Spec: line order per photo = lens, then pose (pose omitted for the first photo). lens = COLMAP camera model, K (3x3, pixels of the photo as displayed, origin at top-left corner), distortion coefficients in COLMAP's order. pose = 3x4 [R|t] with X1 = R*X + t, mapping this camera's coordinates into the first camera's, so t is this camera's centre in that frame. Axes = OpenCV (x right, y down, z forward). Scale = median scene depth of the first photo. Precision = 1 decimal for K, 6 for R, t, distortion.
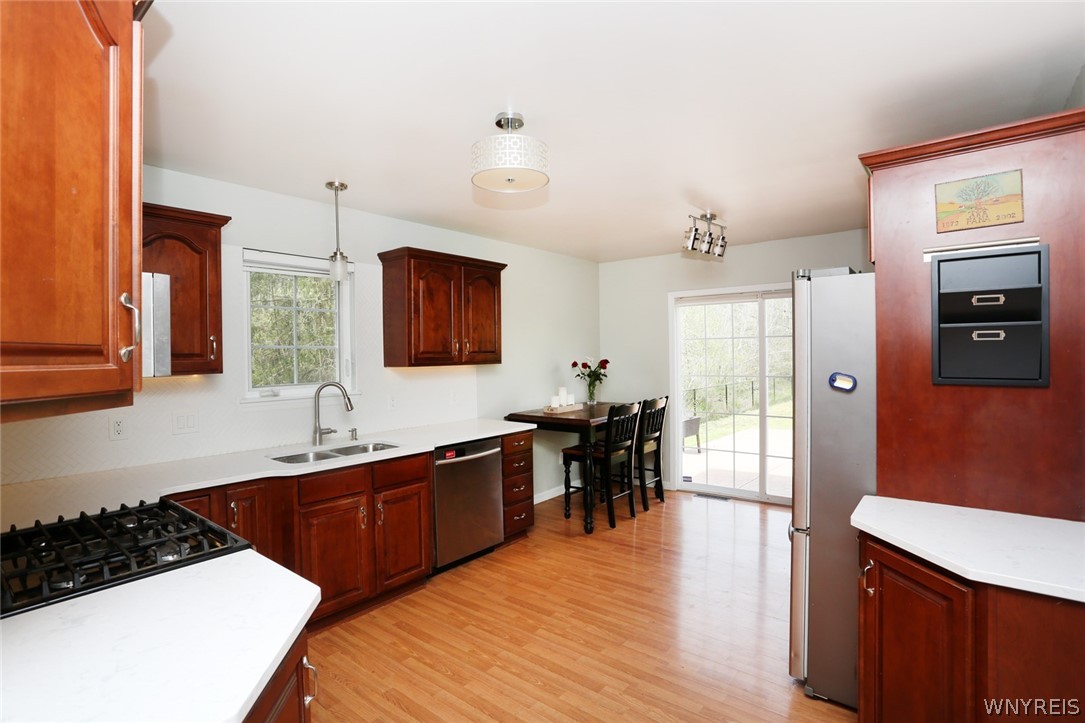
lens RADIAL K [[527.4, 0, 538.5], [0, 527.4, 356.0], [0, 0, 1]] dist [-0.065178, 0.025958]
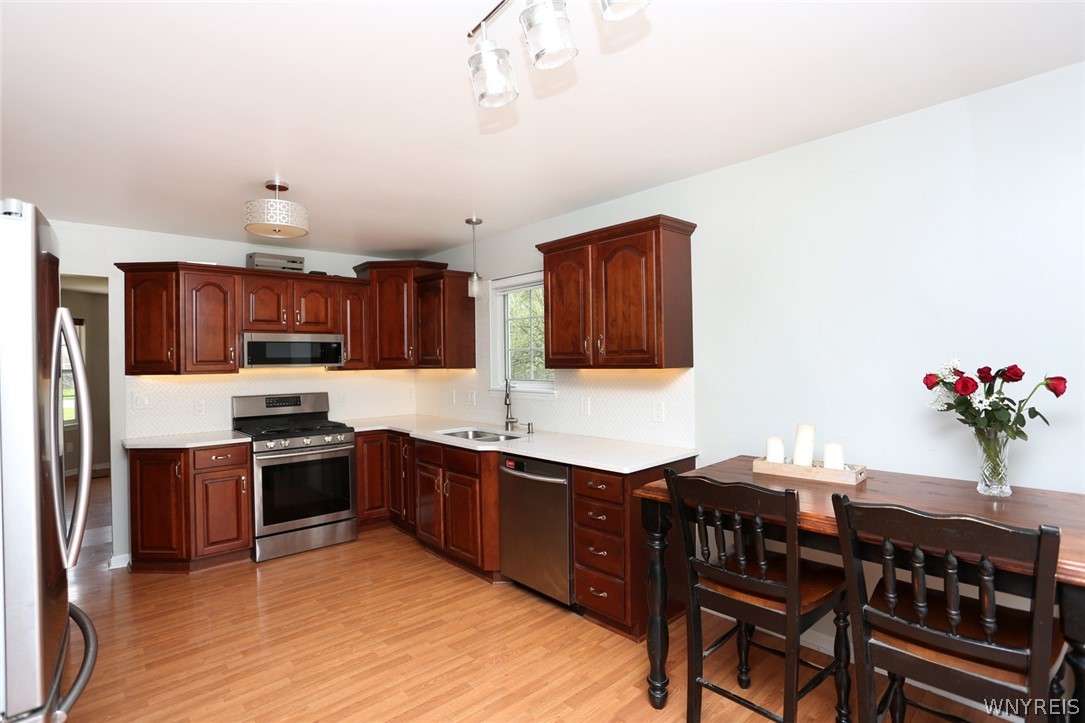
lens RADIAL K [[527.4, 0, 540.9], [0, 527.4, 354.1], [0, 0, 1]] dist [-0.065178, 0.025958]
pose [[-0.144381, 0.002772, -0.989518, 0.708550], [0.014140, 0.999900, 0.000738, -0.006556], [0.989421, -0.013885, -0.144406, 1.128264]]
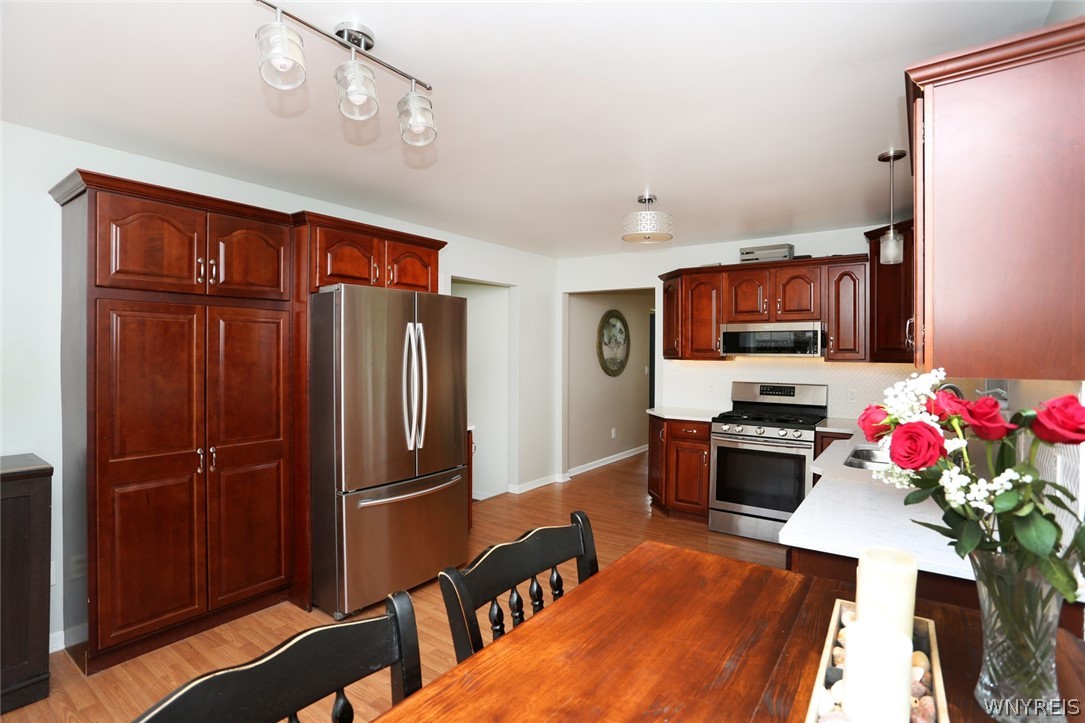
lens RADIAL K [[527.4, 0, 544.3], [0, 527.4, 351.8], [0, 0, 1]] dist [-0.065178, 0.025958]
pose [[-0.998342, 0.004974, -0.057342, 0.208541], [0.004664, 0.999974, 0.005528, -0.003906], [0.057368, 0.005251, -0.998339, 1.547609]]
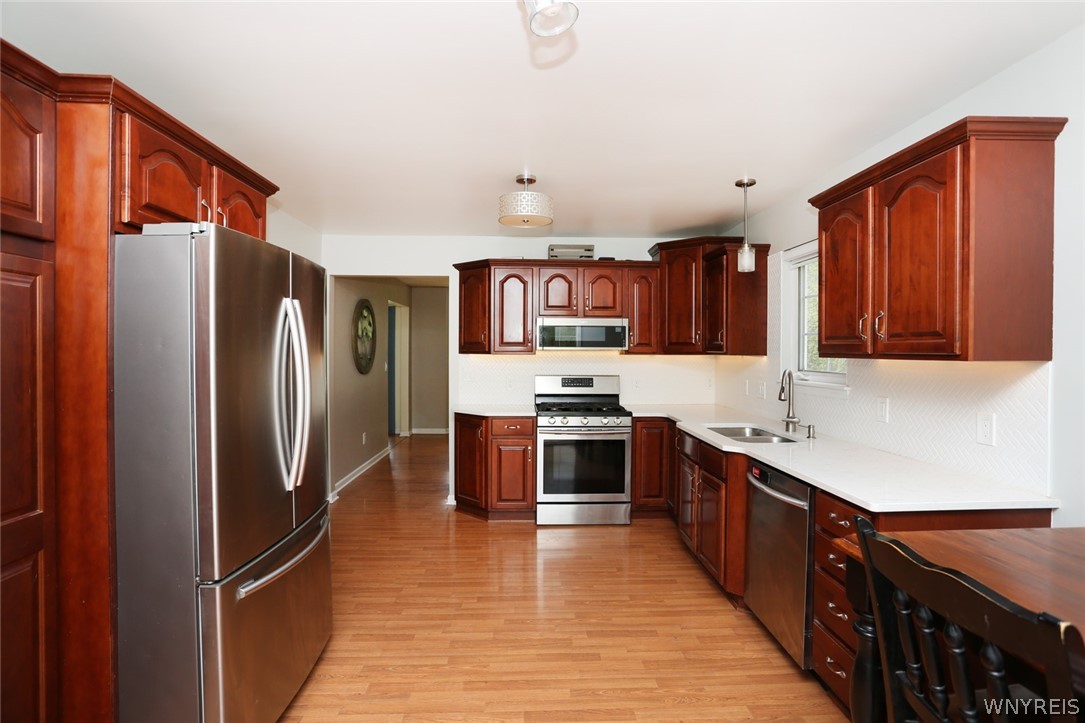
lens RADIAL K [[527.4, 0, 543.3], [0, 527.4, 353.1], [0, 0, 1]] dist [-0.065178, 0.025958]
pose [[-0.748642, 0.011763, -0.662870, 0.532329], [0.001031, 0.999862, 0.016579, 0.002141], [0.662973, 0.011728, -0.748551, 1.287225]]
